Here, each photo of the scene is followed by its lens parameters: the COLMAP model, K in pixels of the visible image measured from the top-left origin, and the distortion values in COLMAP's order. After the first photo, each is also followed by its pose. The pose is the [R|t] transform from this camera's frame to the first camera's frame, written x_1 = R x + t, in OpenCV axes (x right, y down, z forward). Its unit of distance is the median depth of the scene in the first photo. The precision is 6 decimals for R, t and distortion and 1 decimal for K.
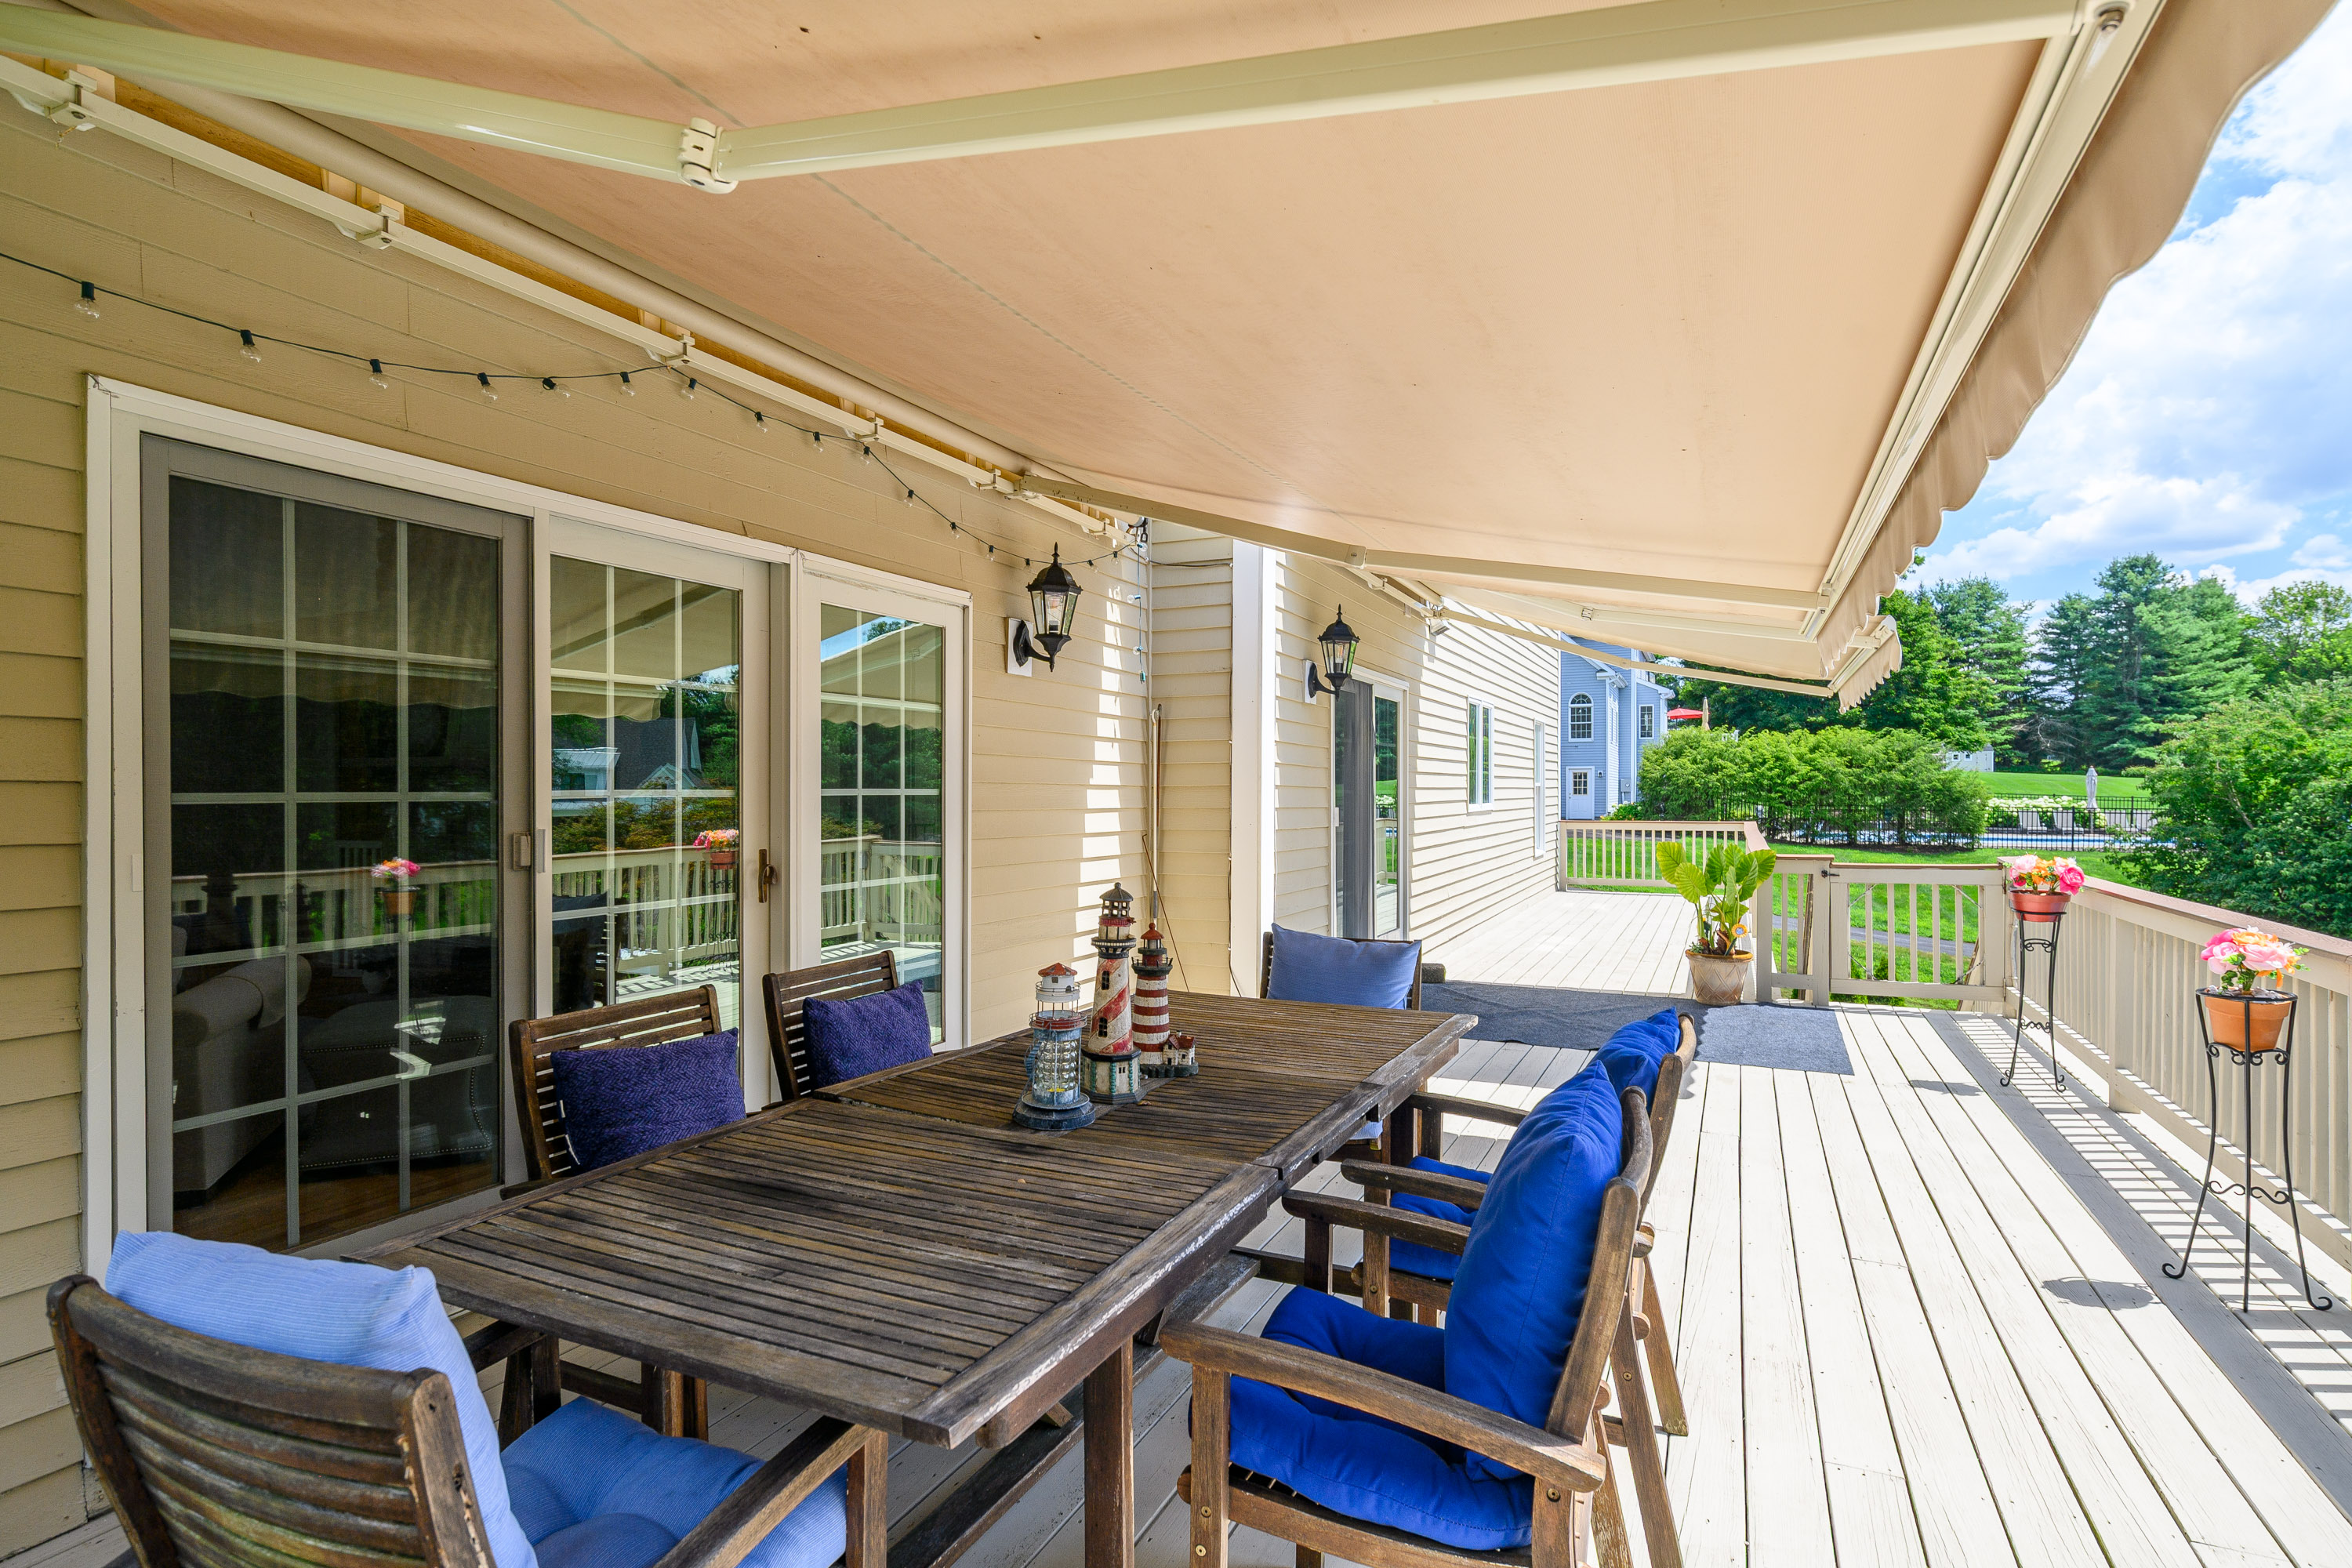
lens RADIAL K [[1179.8, 0, 1177.3], [0, 1179.8, 793.9], [0, 0, 1]] dist [-0.004488, 0.003395]
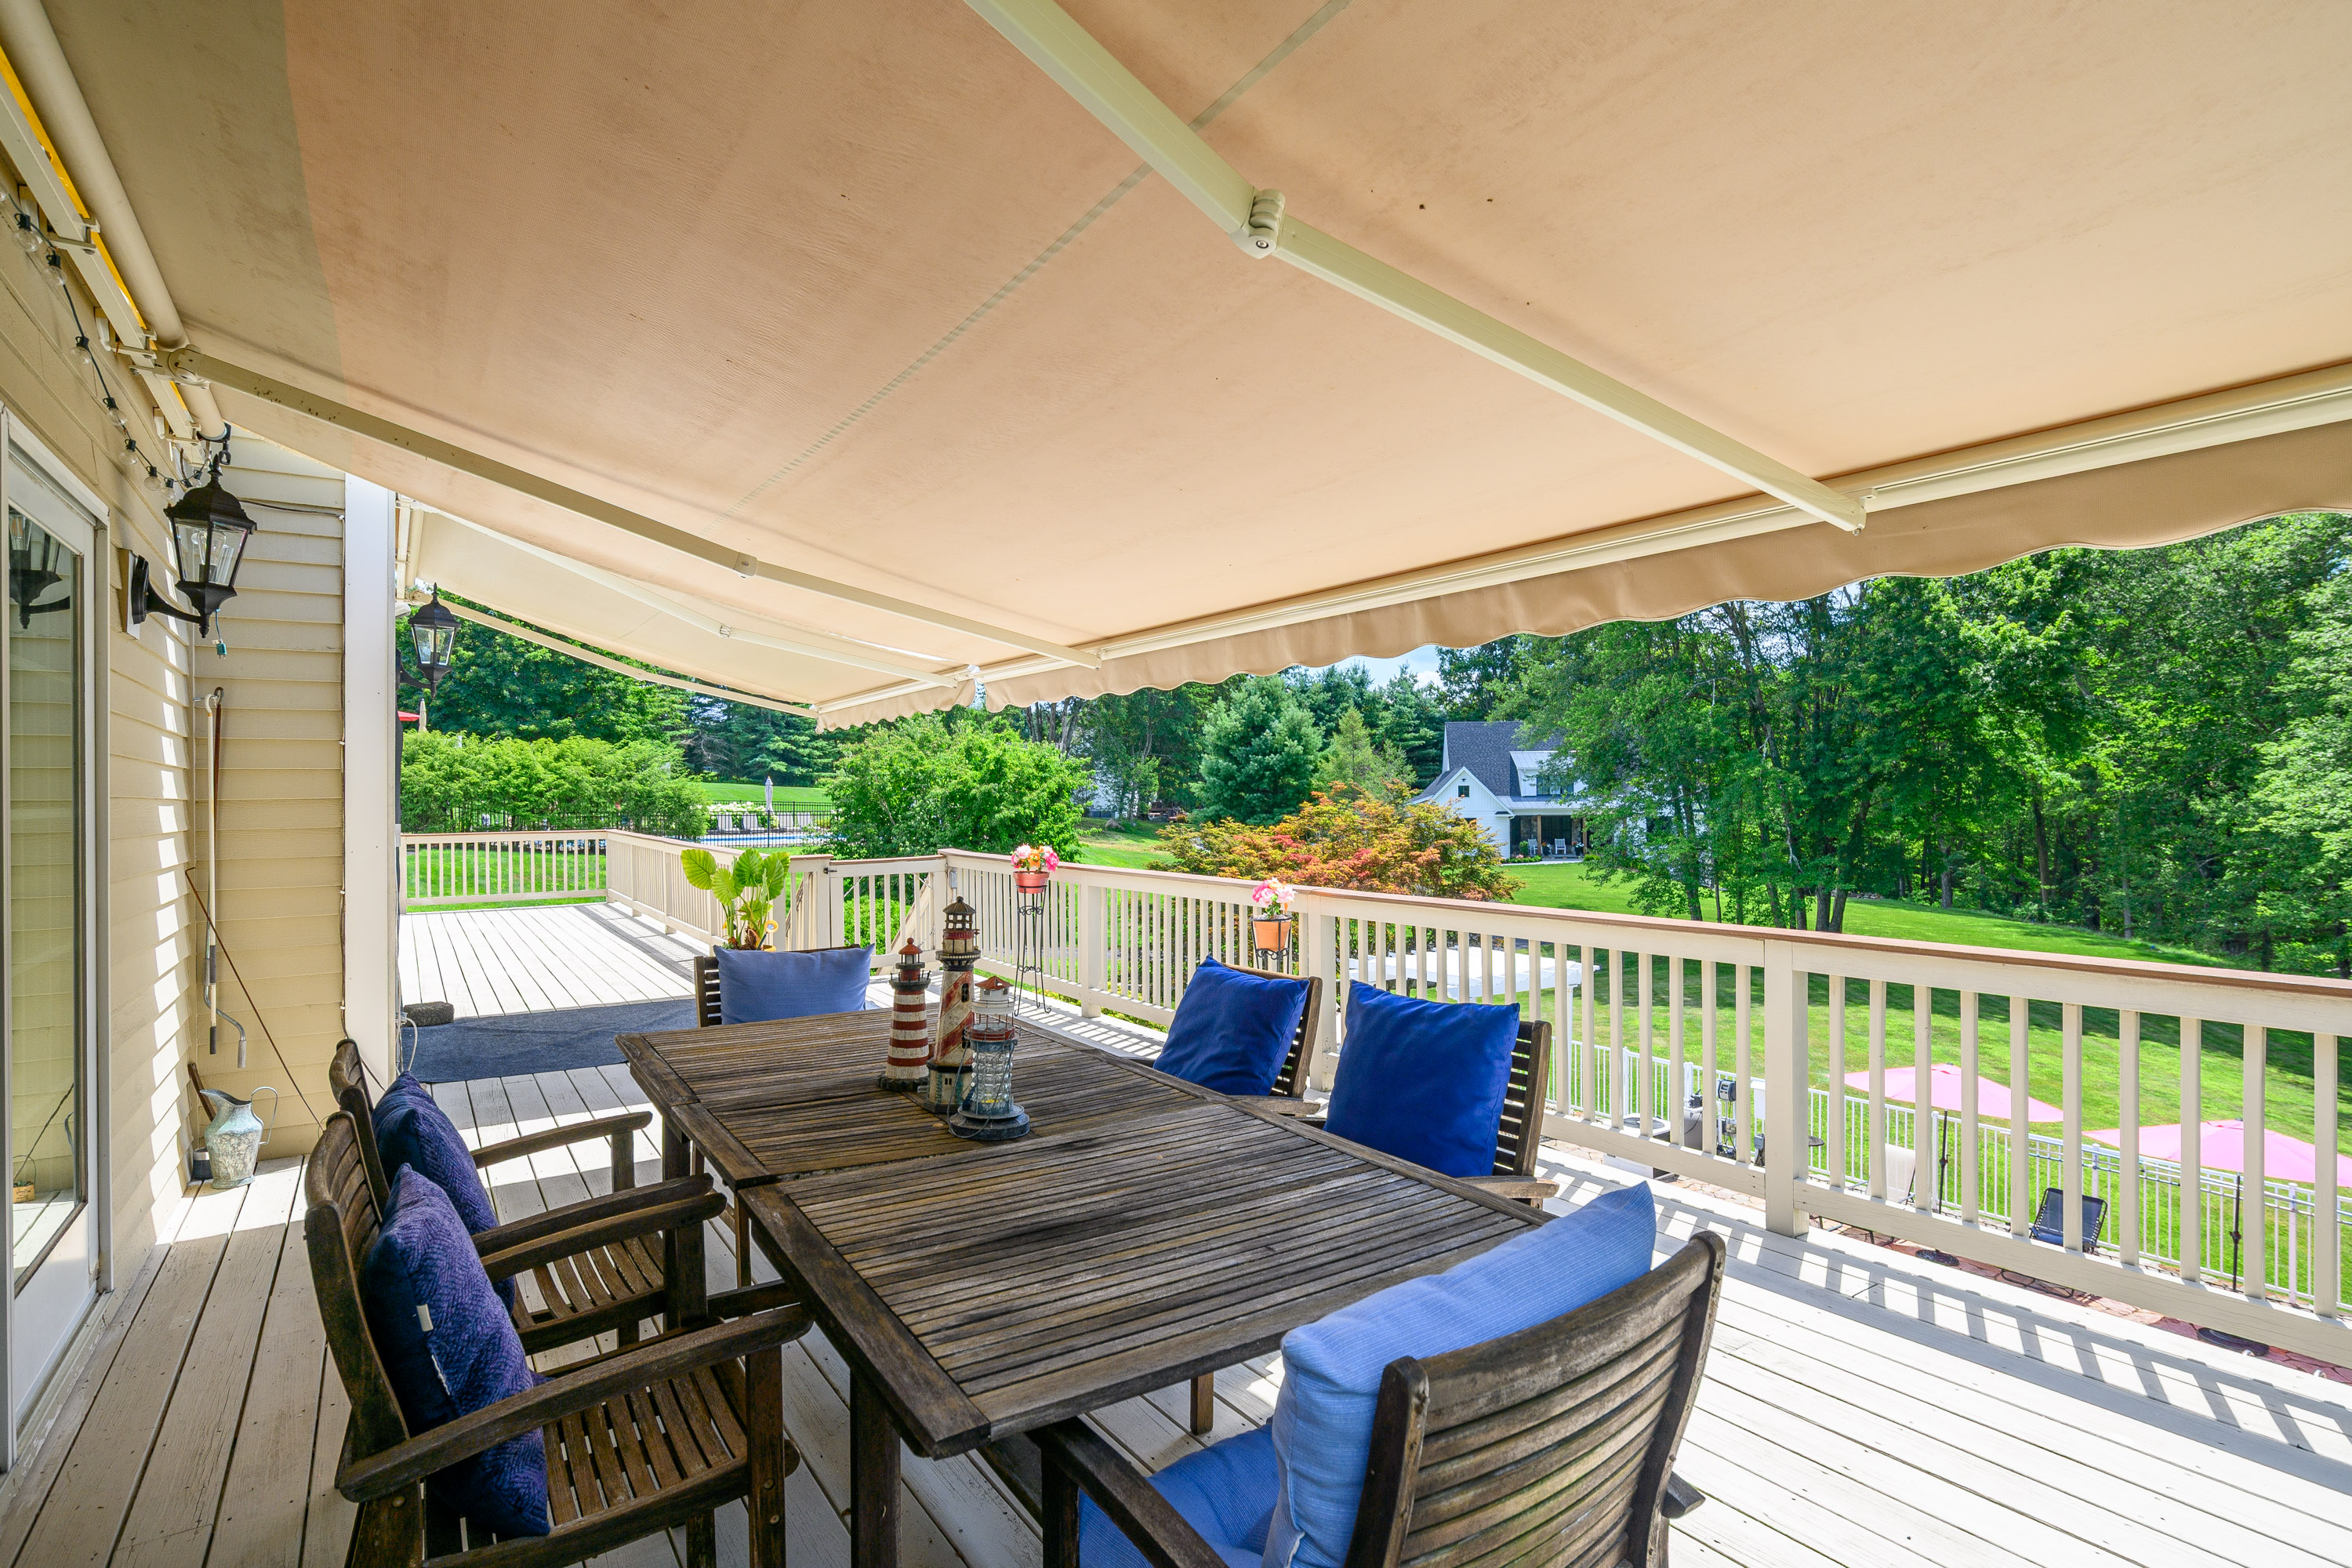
lens RADIAL K [[1179.8, 0, 1165.8], [0, 1179.8, 791.9], [0, 0, 1]] dist [-0.004488, 0.003395]
pose [[0.523298, -0.002336, 0.852147, -0.356178], [0.009316, 0.999952, -0.002979, -0.004575], [-0.852099, 0.009498, 0.523295, 0.135006]]
